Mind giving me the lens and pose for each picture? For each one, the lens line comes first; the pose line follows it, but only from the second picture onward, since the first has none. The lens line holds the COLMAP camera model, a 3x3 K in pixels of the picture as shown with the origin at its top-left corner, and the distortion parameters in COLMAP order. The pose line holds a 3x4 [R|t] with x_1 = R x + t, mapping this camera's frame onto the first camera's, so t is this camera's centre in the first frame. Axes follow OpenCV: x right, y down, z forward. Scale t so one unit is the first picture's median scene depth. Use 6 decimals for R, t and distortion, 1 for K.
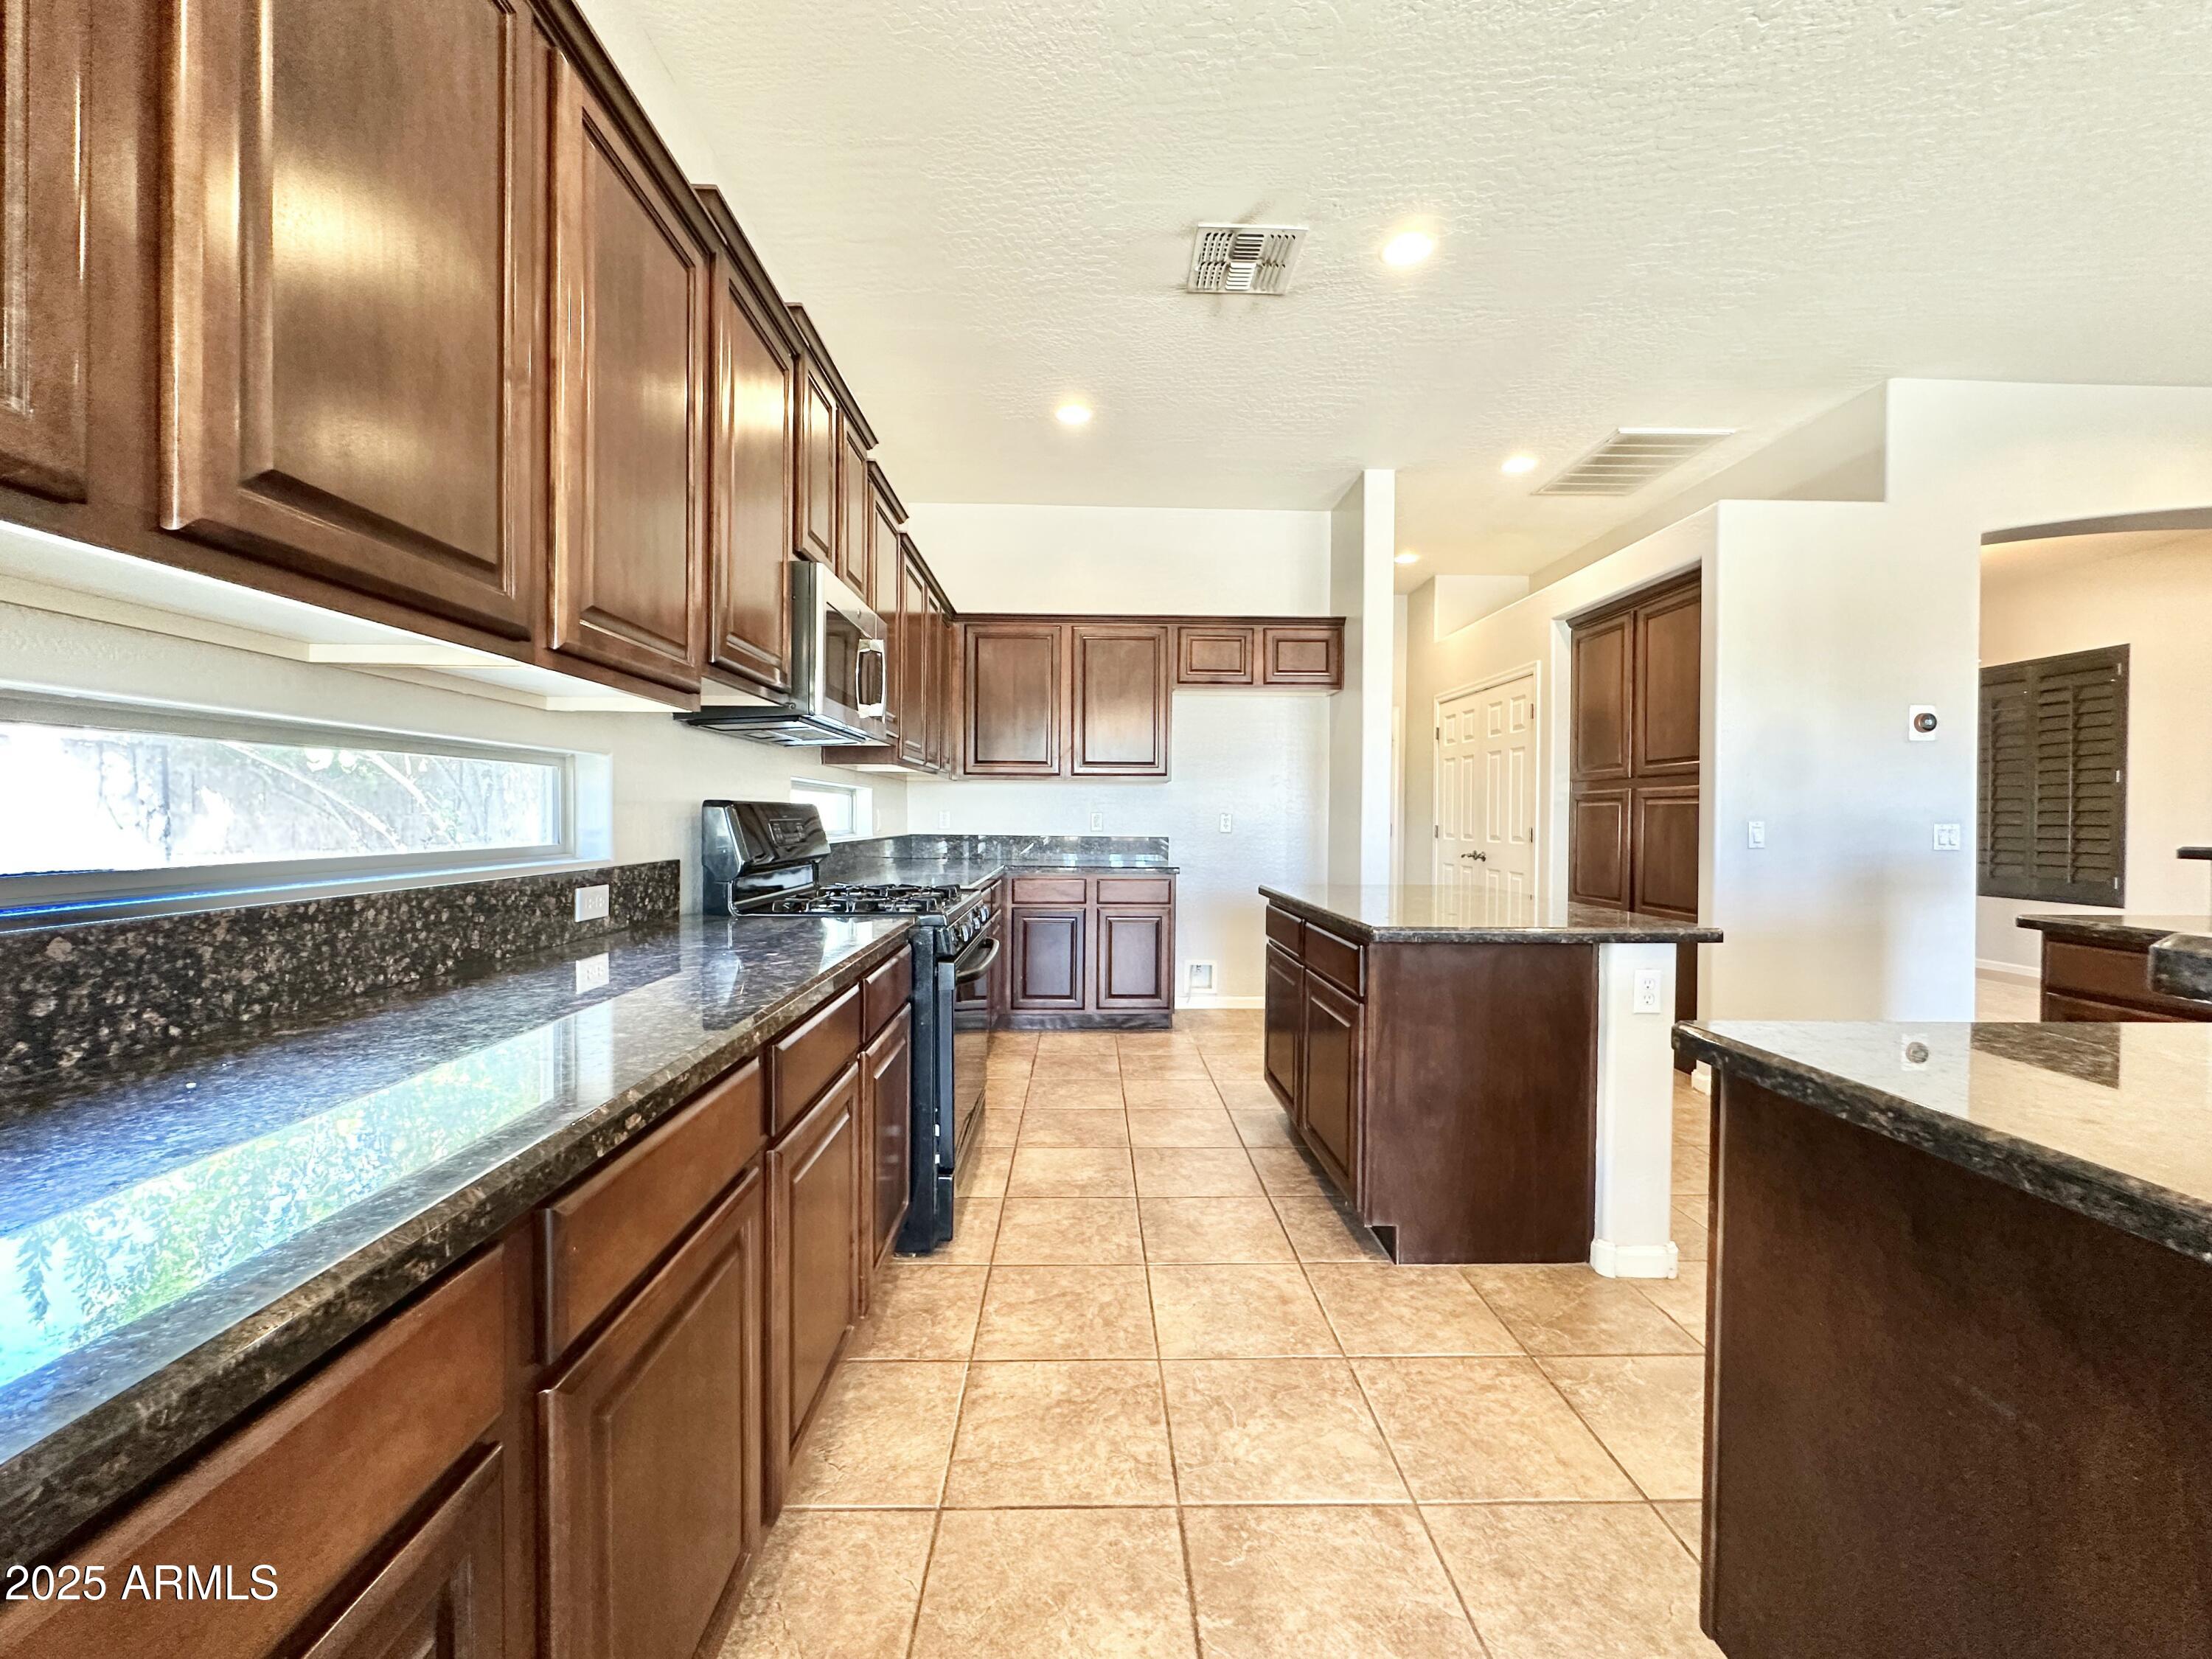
lens RADIAL K [[879.6, 0, 1105.1], [0, 879.6, 824.0], [0, 0, 1]] dist [-0.002615, 0.000102]
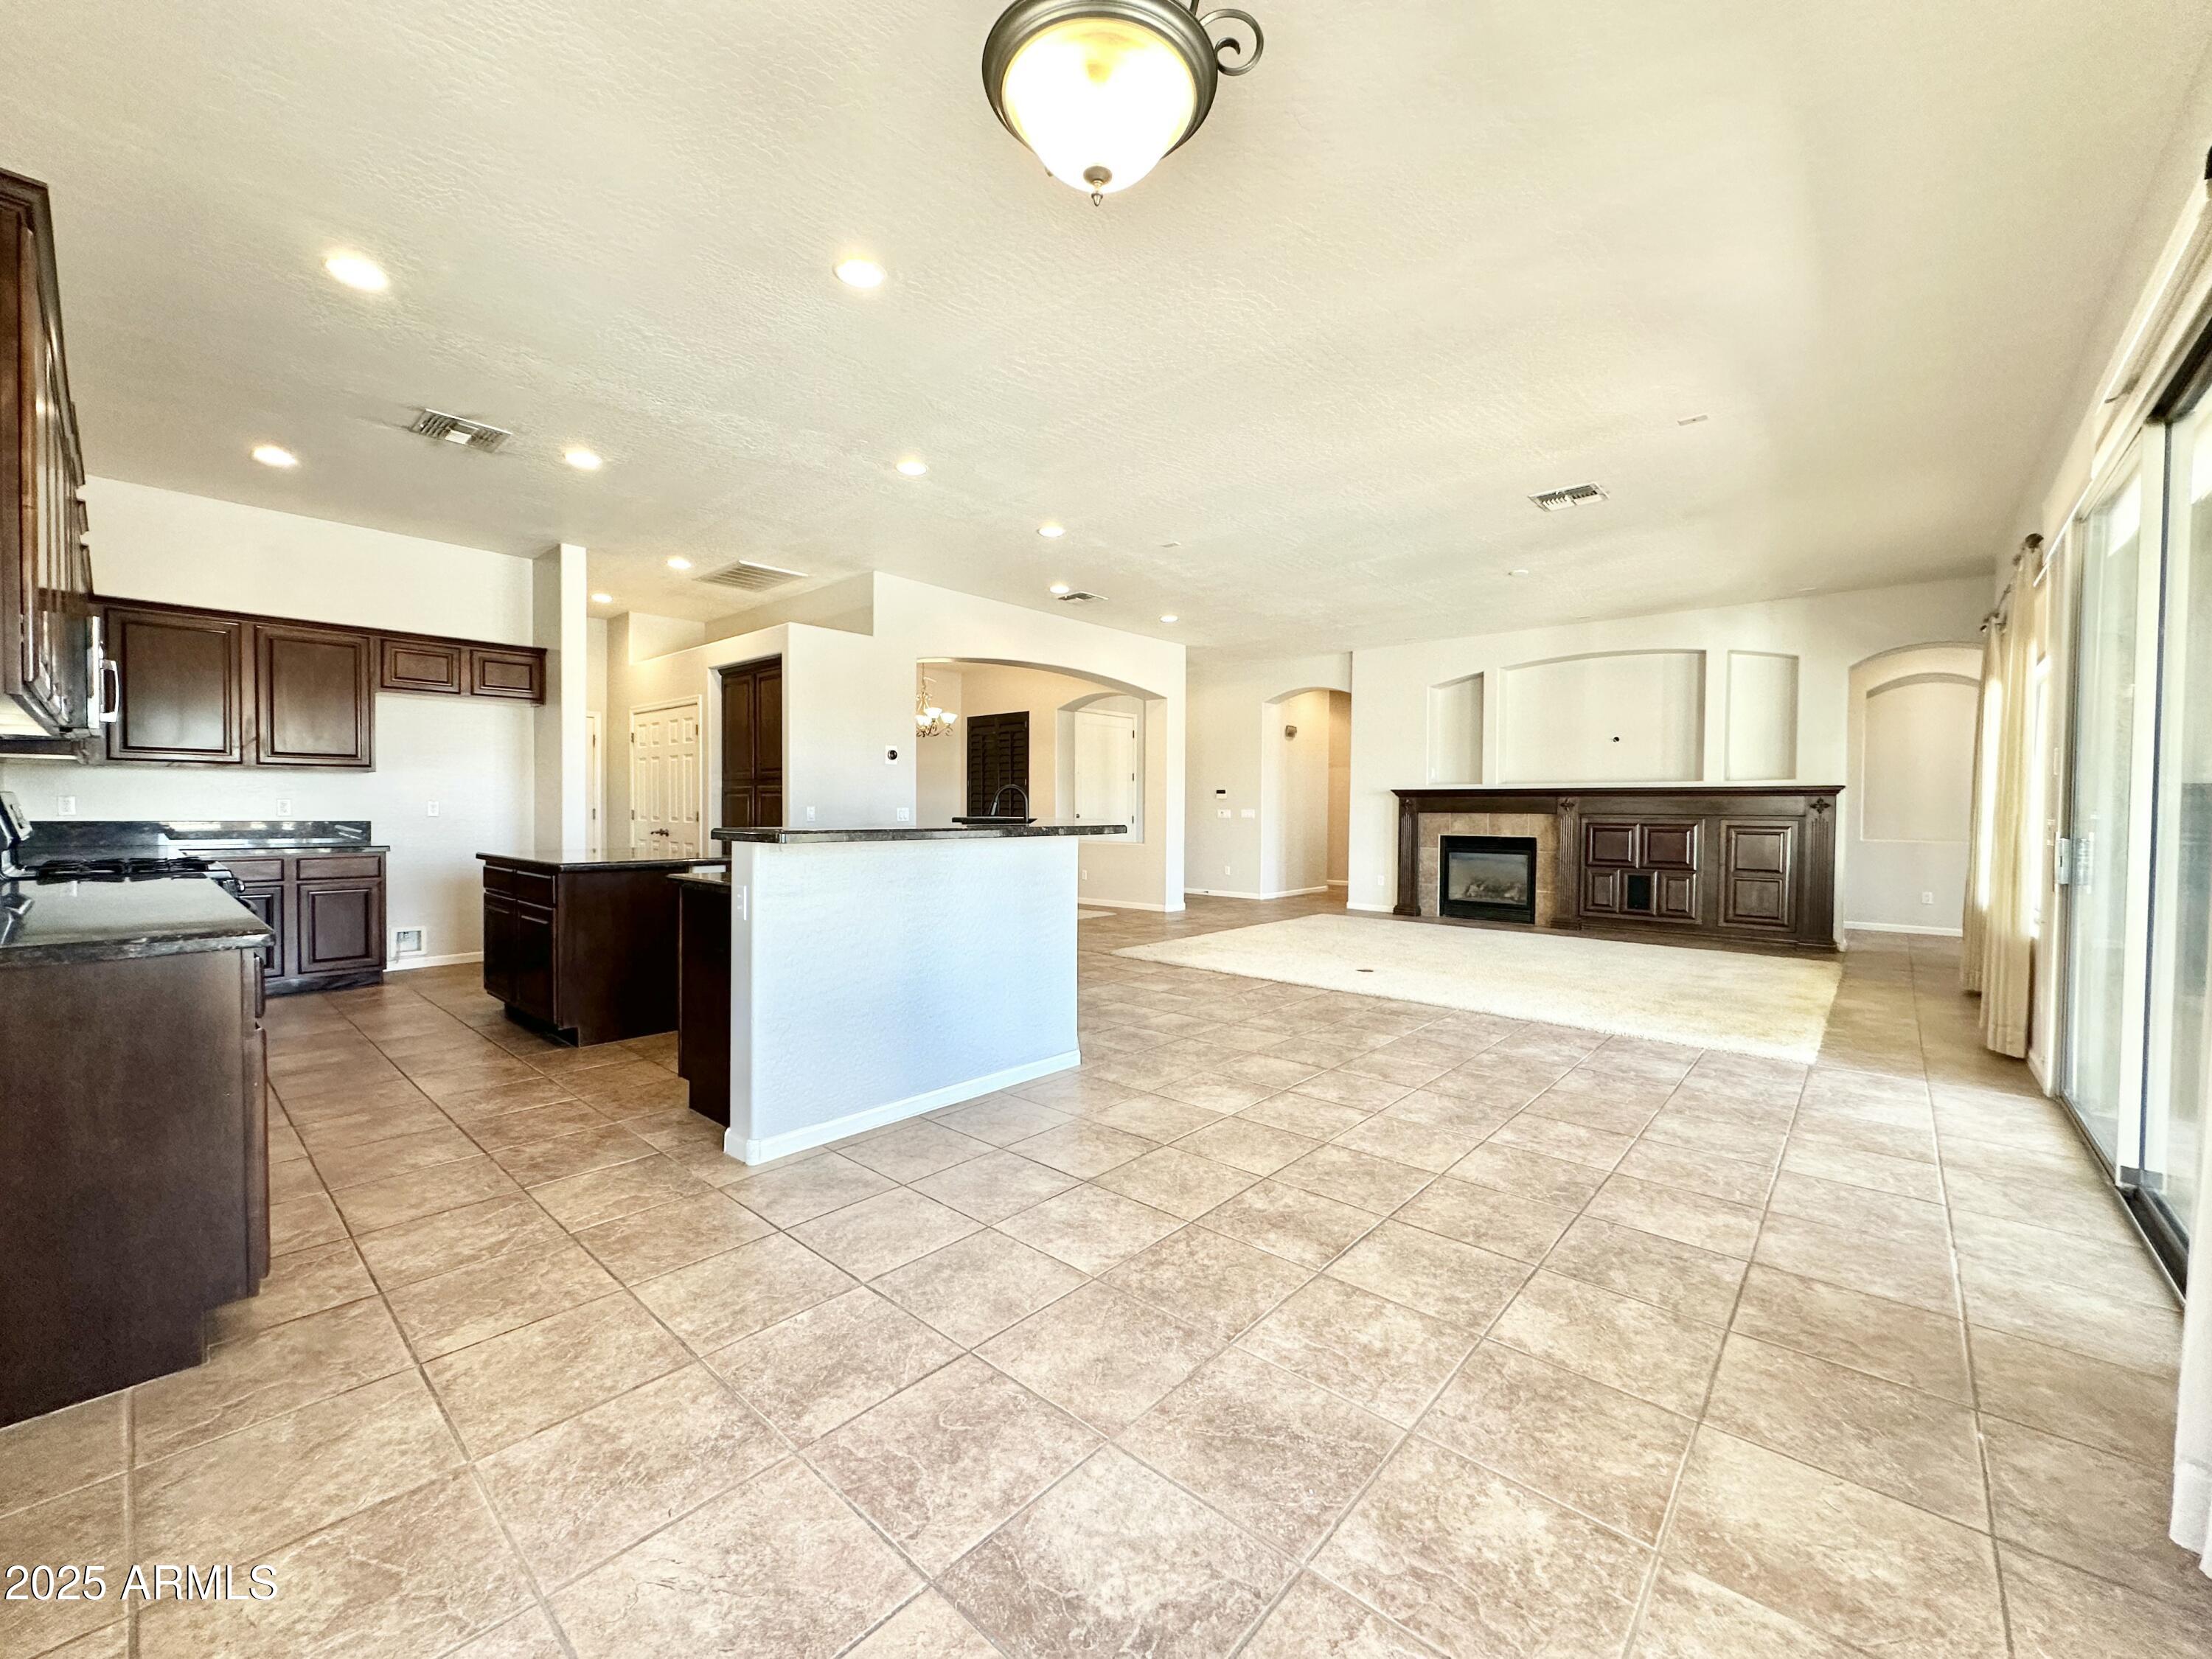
lens RADIAL K [[879.6, 0, 1102.0], [0, 879.6, 827.3], [0, 0, 1]] dist [-0.002615, 0.000102]
pose [[0.682034, -0.017641, 0.731108, -0.123096], [0.003272, 0.999773, 0.021071, 0.002764], [-0.731313, -0.011979, 0.681936, -0.501619]]
